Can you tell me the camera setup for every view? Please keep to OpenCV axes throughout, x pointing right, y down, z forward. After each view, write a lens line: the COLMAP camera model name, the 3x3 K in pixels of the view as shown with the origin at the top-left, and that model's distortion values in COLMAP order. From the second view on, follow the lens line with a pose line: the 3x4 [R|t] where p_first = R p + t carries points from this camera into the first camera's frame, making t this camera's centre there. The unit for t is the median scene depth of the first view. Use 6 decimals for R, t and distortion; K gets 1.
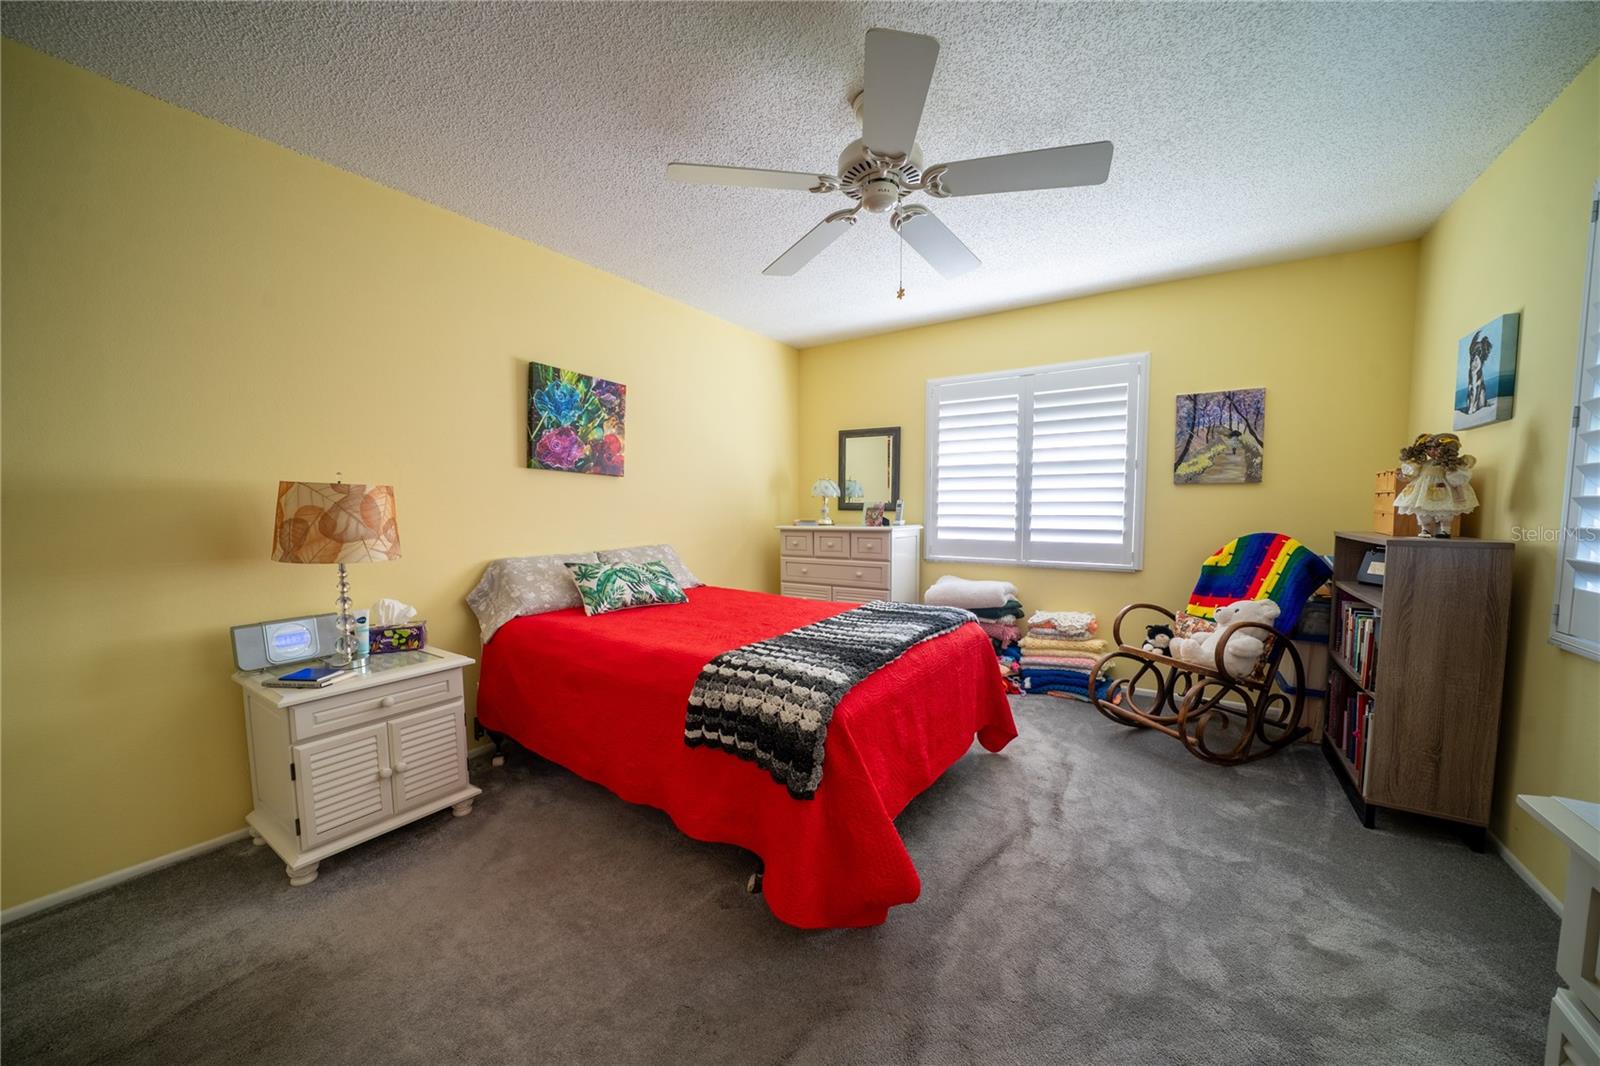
lens RADIAL K [[564.2, 0, 803.8], [0, 564.2, 543.2], [0, 0, 1]] dist [-0.014979, 0.000021]
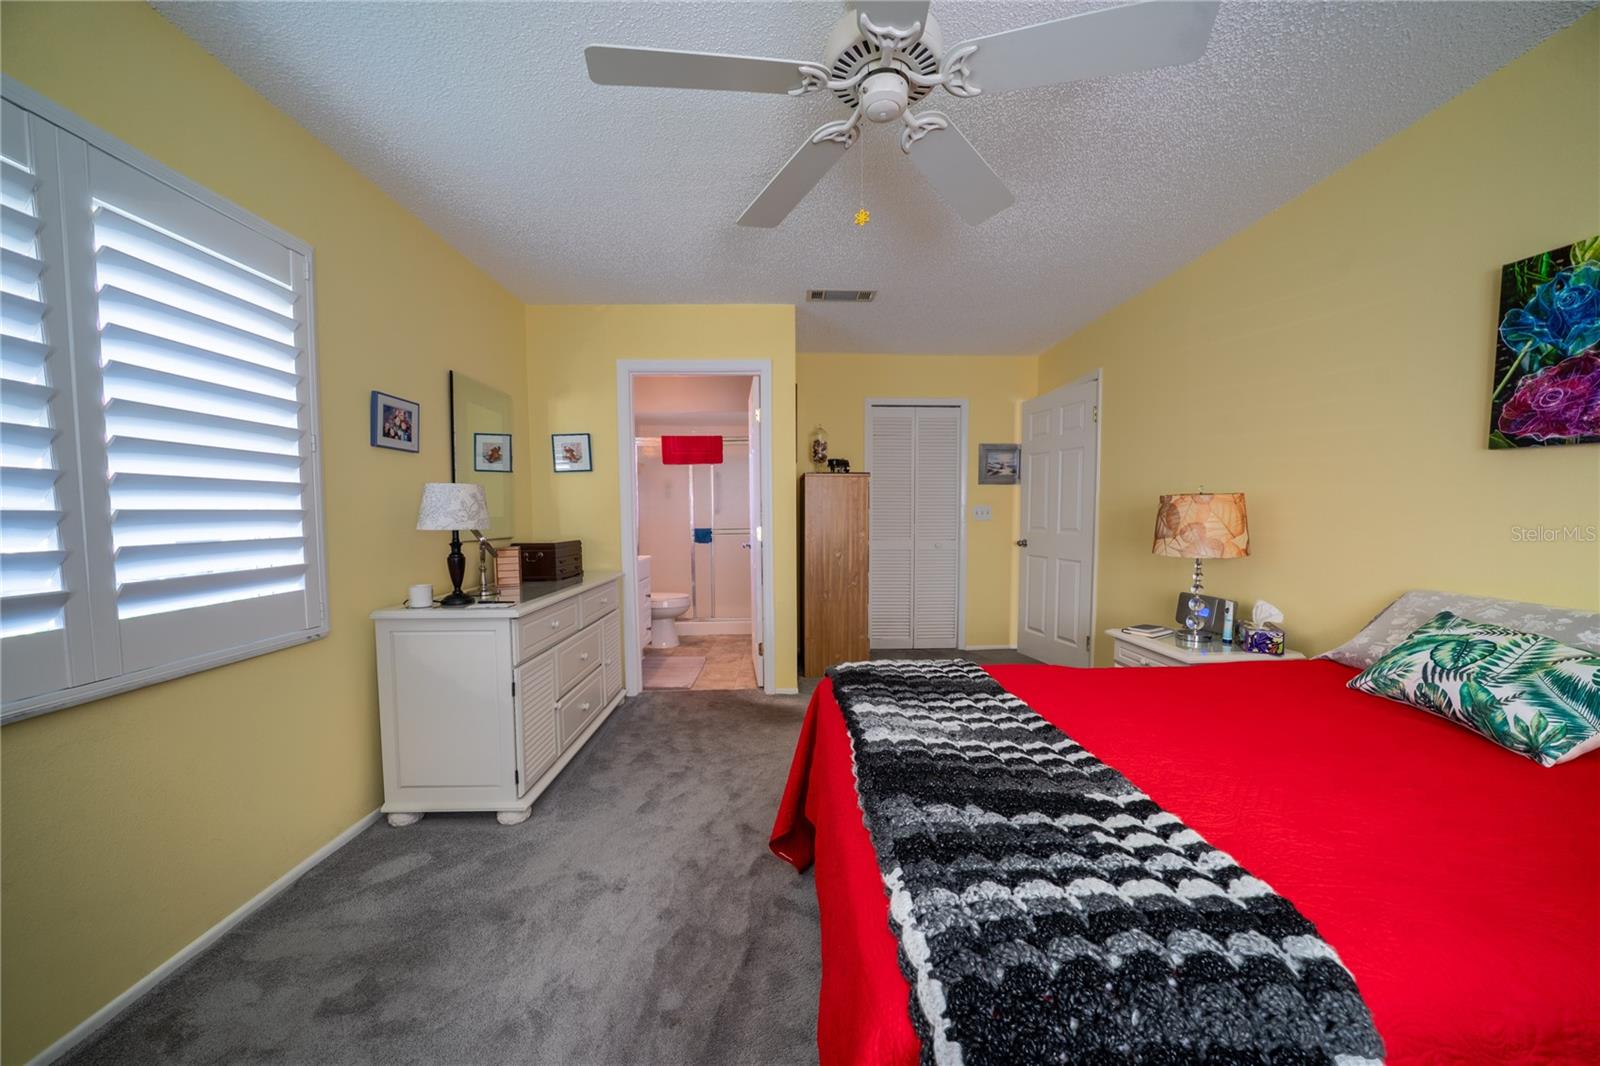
lens RADIAL K [[564.2, 0, 807.3], [0, 564.2, 539.6], [0, 0, 1]] dist [-0.014979, 0.000021]
pose [[-0.821876, 0.032556, -0.568736, 0.397129], [-0.033381, 0.993898, 0.105132, -0.068249], [0.568688, 0.105390, -0.815774, 0.965343]]
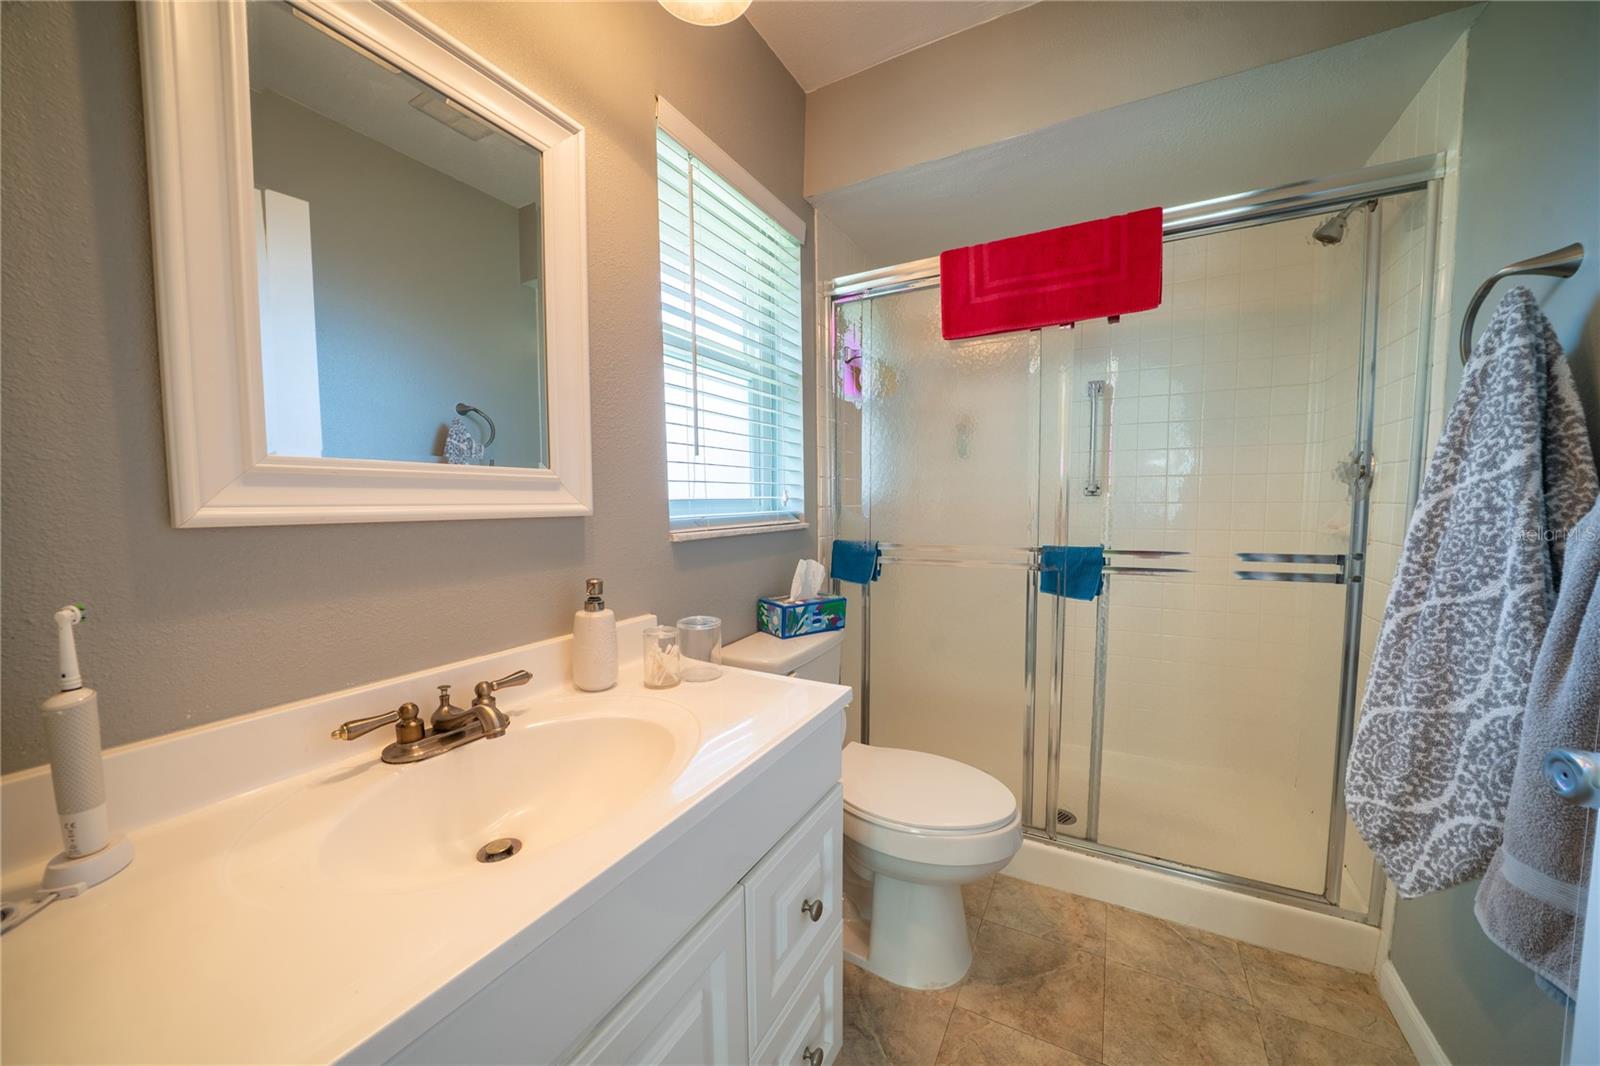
lens RADIAL K [[564.2, 0, 805.8], [0, 564.2, 538.8], [0, 0, 1]] dist [-0.014979, 0.000021]
pose [[-0.997969, 0.011415, -0.062677, 0.196775], [0.002185, 0.989369, 0.145409, -0.033172], [0.063670, 0.144977, -0.987384, 0.472091]]
